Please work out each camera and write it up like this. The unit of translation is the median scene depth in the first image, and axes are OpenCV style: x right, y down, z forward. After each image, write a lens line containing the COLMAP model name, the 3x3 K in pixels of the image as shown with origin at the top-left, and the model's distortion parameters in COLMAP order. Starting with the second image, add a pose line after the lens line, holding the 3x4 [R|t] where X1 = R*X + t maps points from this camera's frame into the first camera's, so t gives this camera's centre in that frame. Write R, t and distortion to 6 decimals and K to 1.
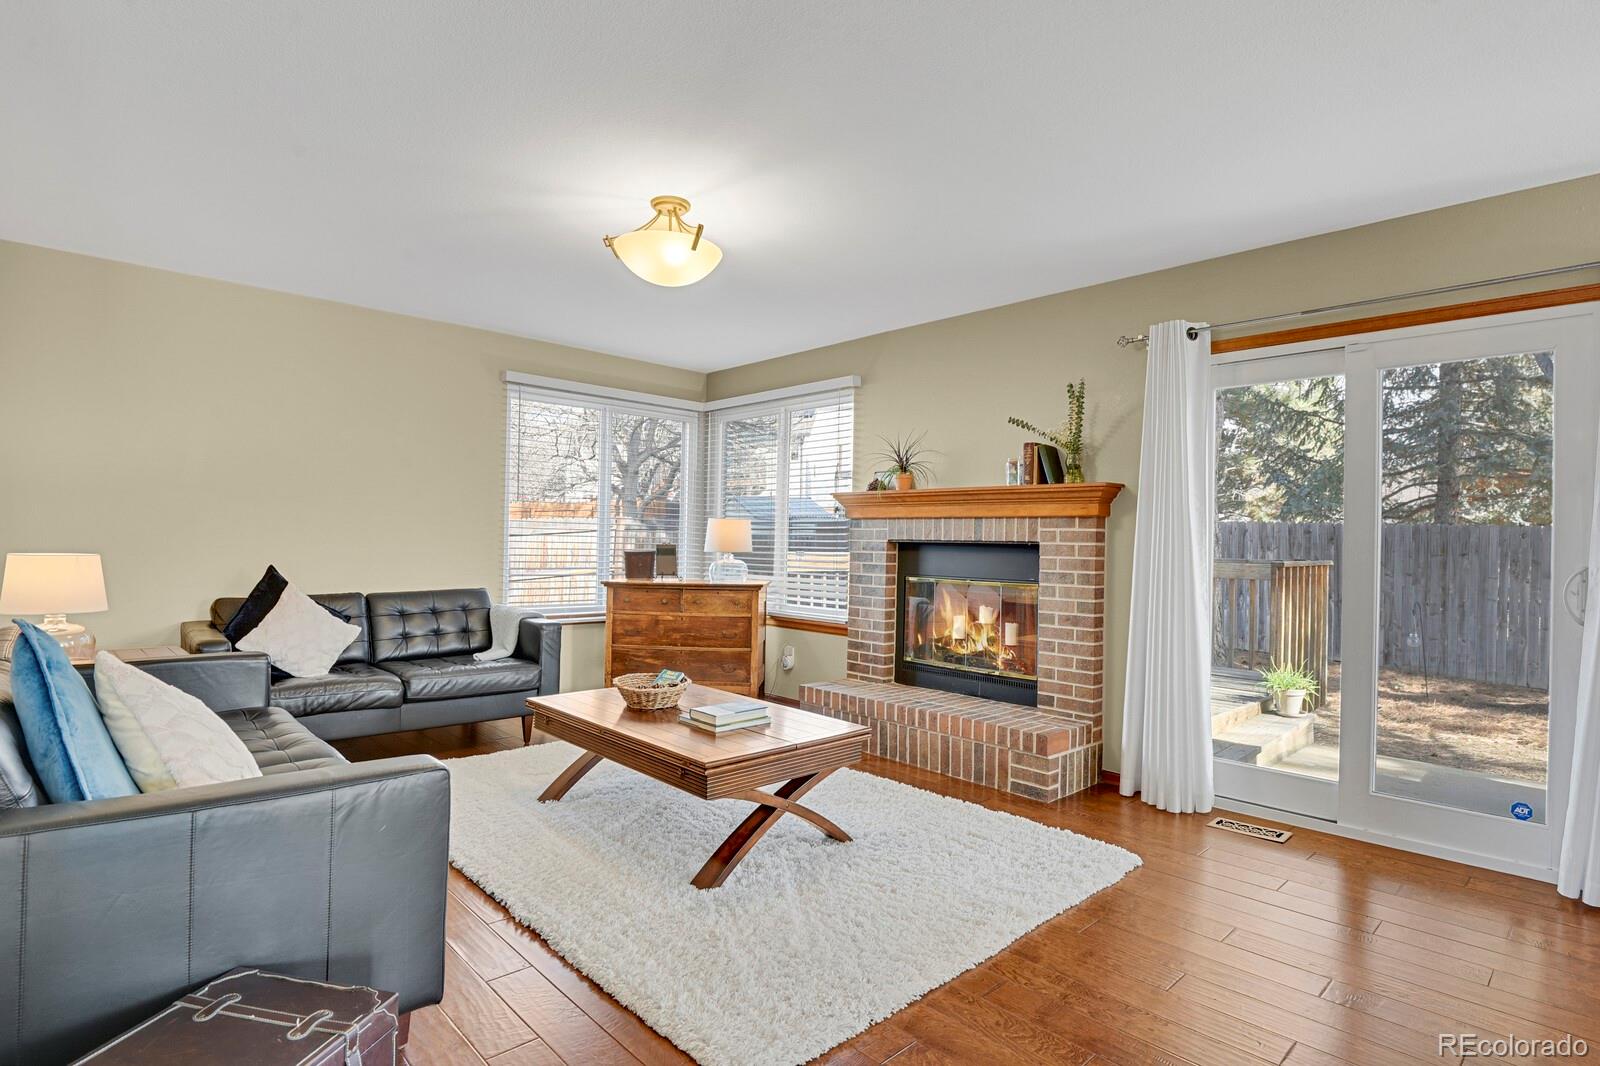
lens RADIAL K [[801.1, 0, 821.1], [0, 801.1, 536.7], [0, 0, 1]] dist [-0.000822, -0.000143]
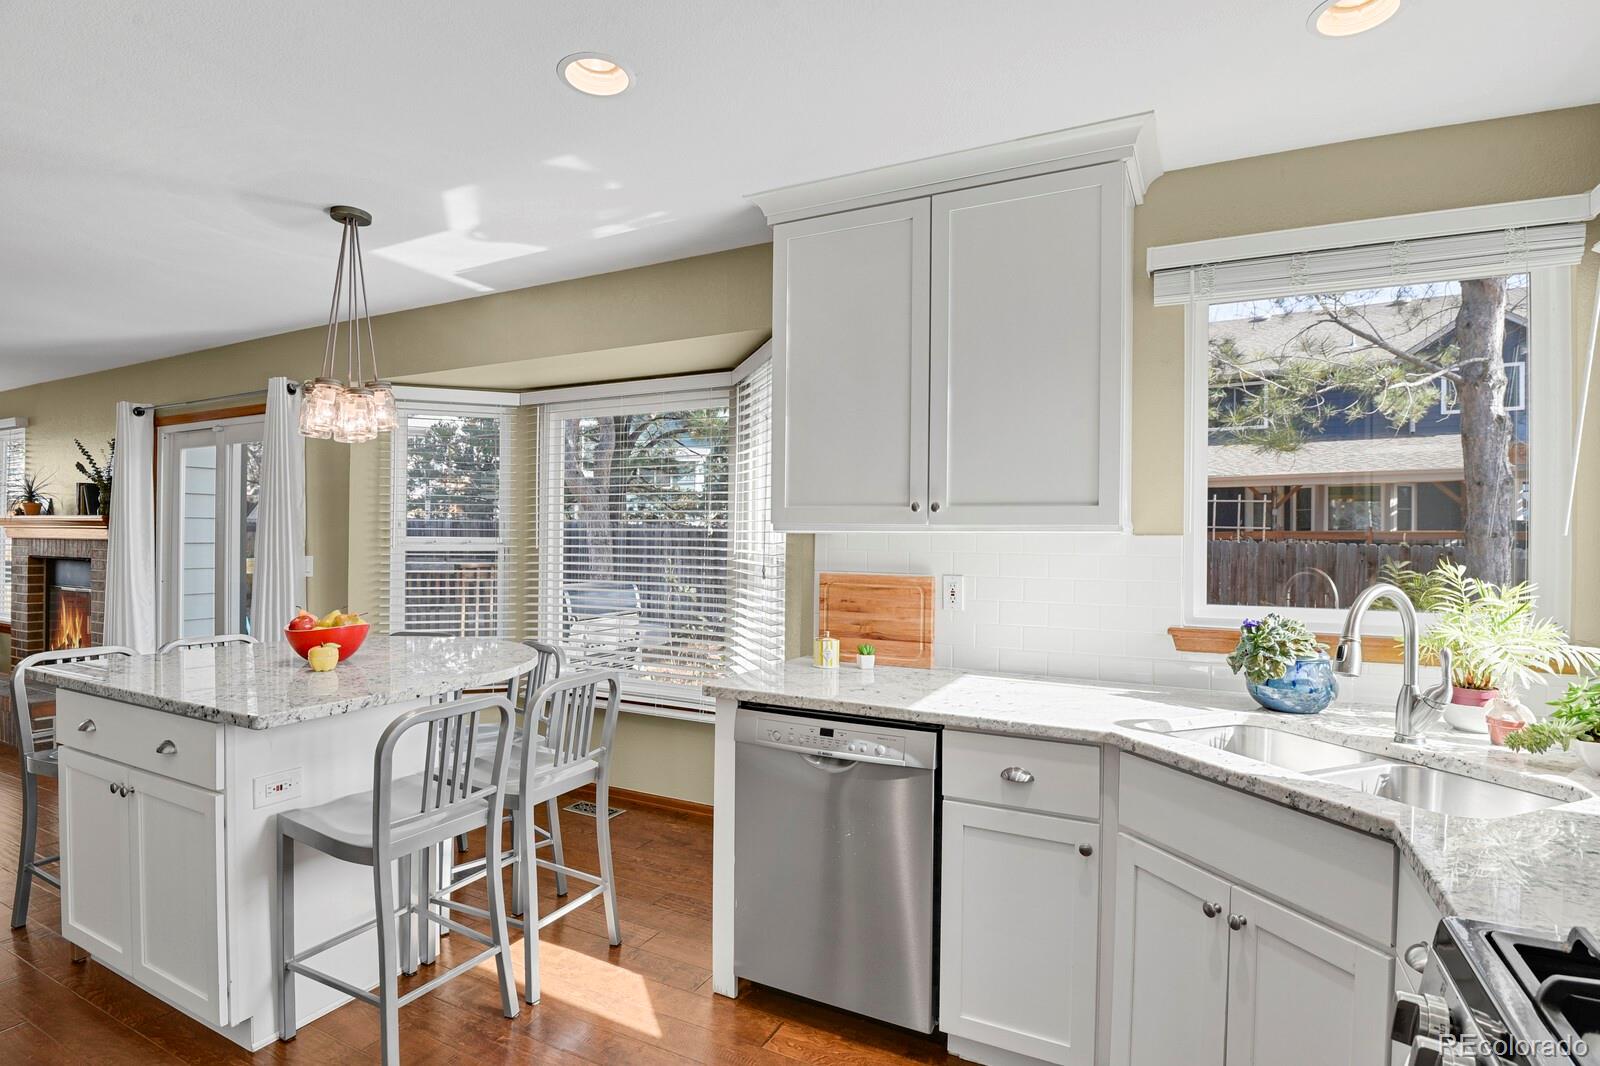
lens RADIAL K [[793.2, 0, 811.5], [0, 793.2, 536.5], [0, 0, 1]] dist [-0.025137, -0.000512]
pose [[0.946789, -0.011036, 0.321666, 0.875283], [0.008280, 0.999916, 0.009933, -0.028195], [-0.321749, -0.006741, 0.946801, -0.521742]]
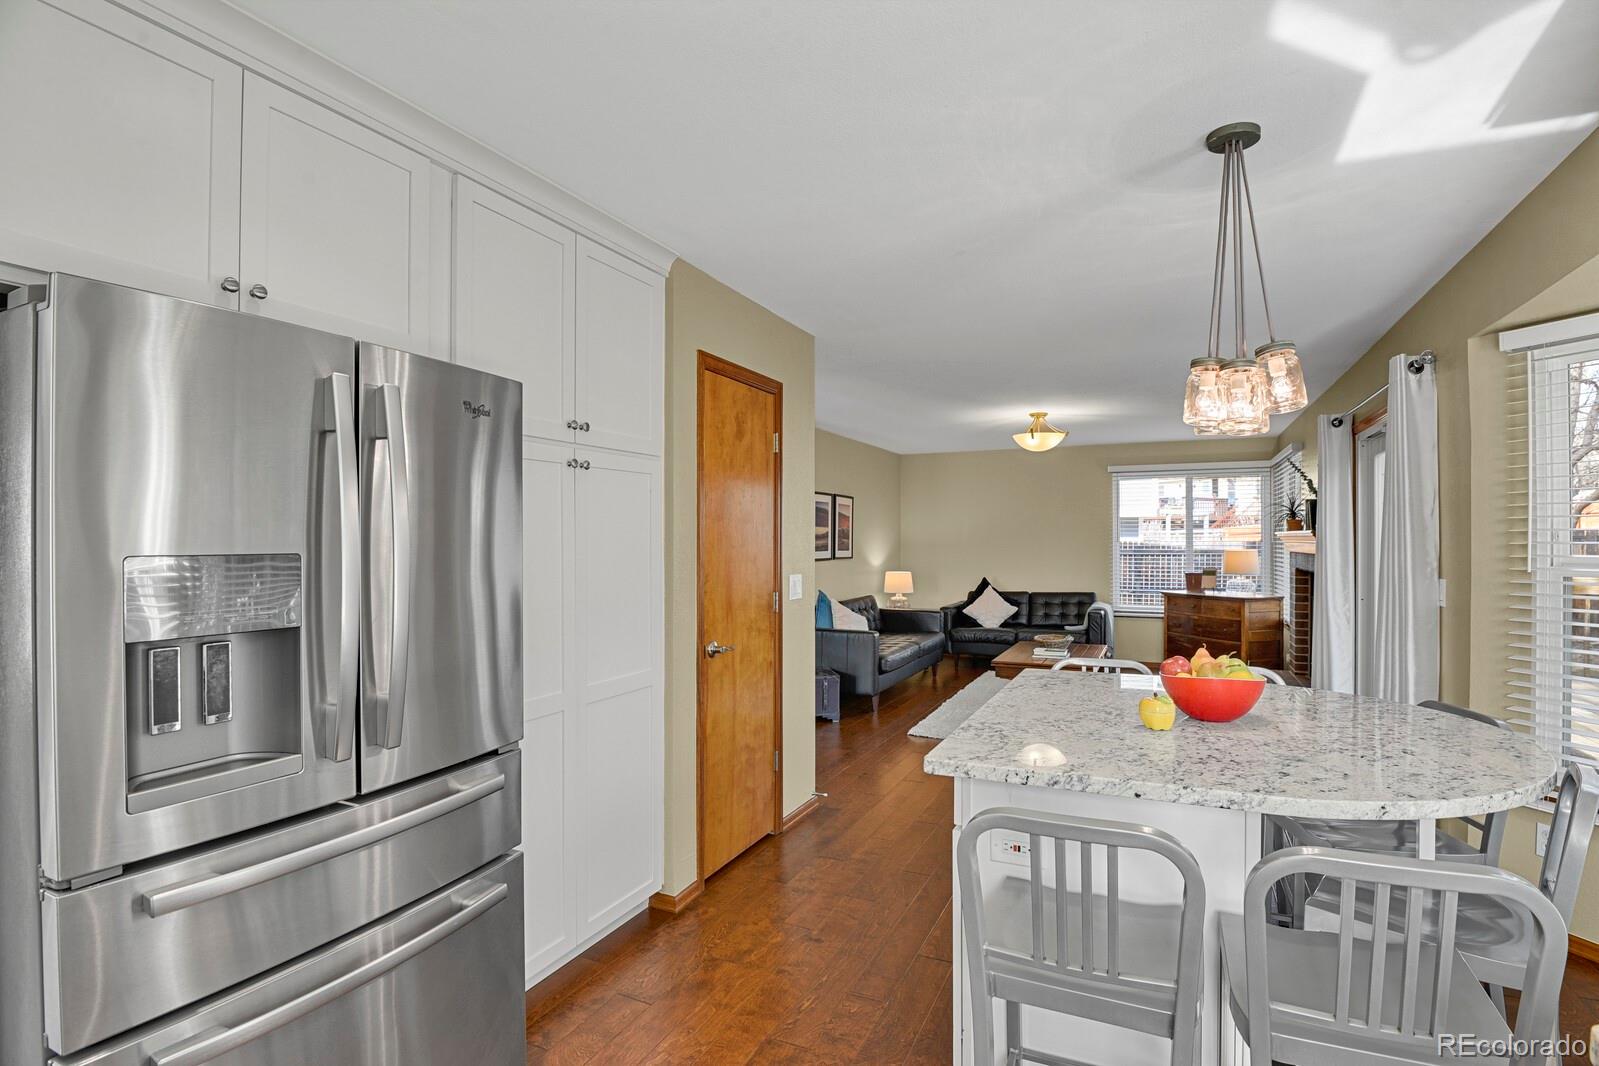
lens RADIAL K [[800.6, 0, 820.6], [0, 800.6, 536.7], [0, 0, 1]] dist [-0.000822, -0.000143]
pose [[0.380176, -0.026376, -0.924538, 1.064623], [0.016220, 0.999630, -0.021849, -0.032630], [0.924772, -0.006689, 0.380463, -0.247670]]
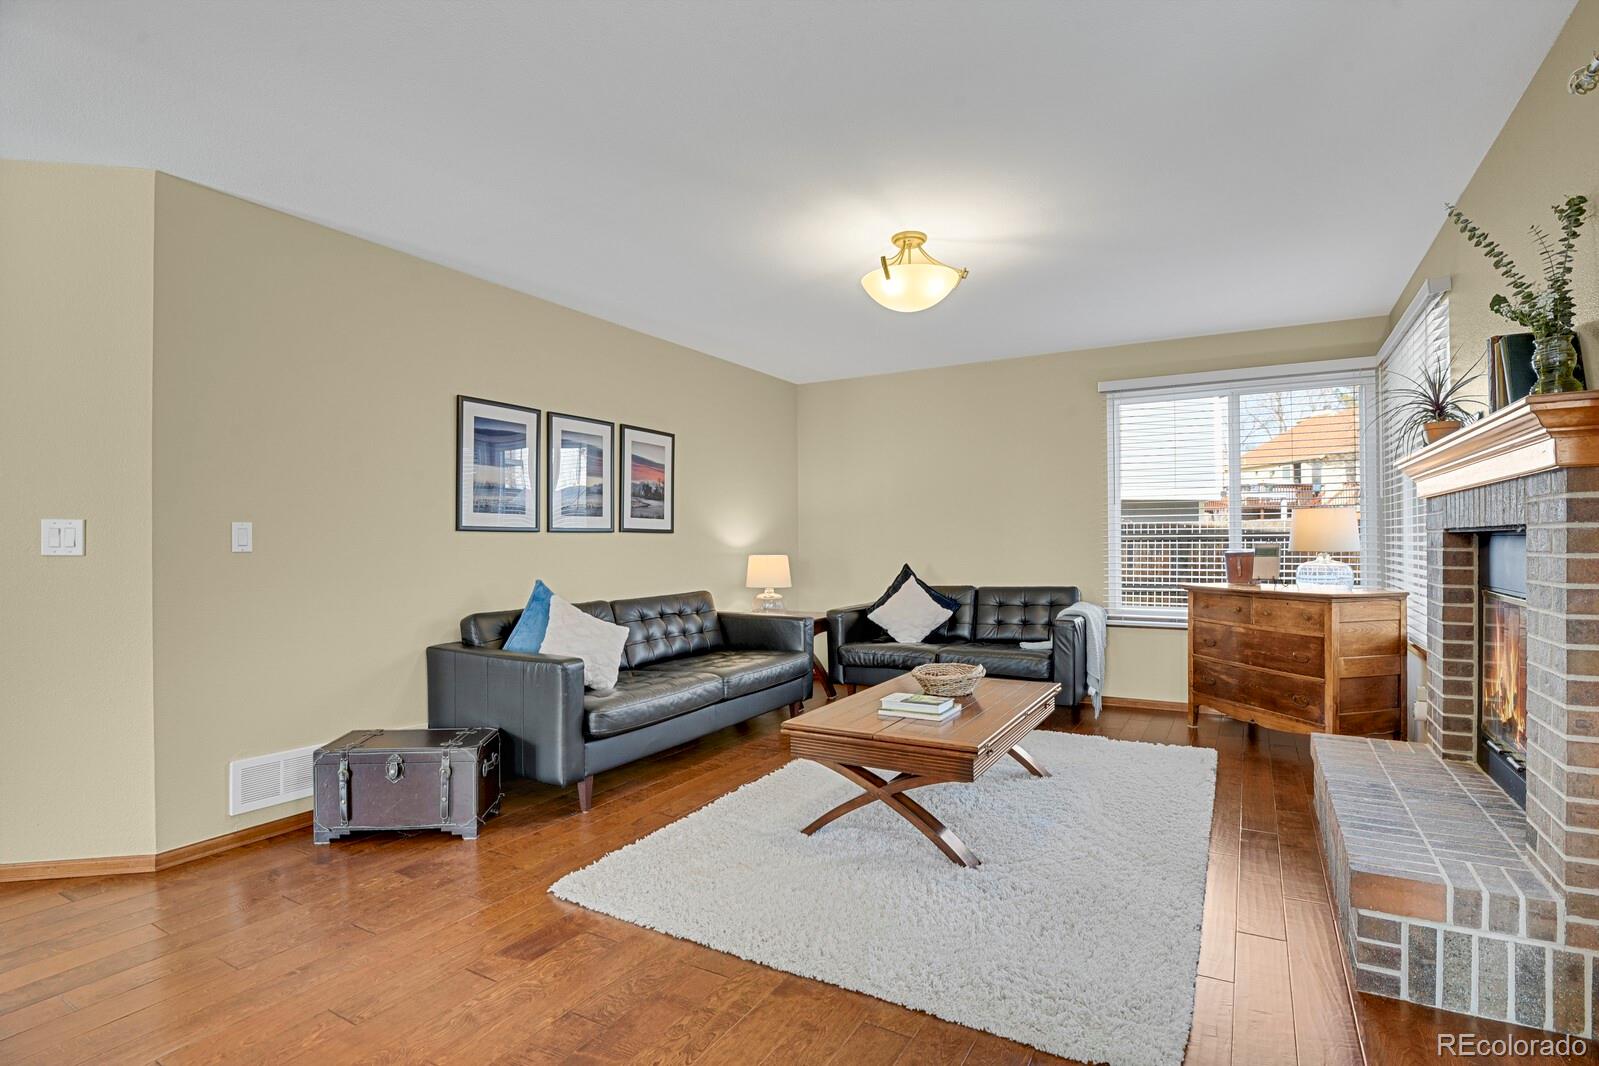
lens RADIAL K [[792.7, 0, 811.0], [0, 792.7, 536.5], [0, 0, 1]] dist [-0.025137, -0.000512]
pose [[0.285833, -0.028869, -0.957844, 0.548356], [0.019919, 0.999509, -0.024181, 0.015247], [0.958072, -0.012167, 0.286268, 0.374174]]
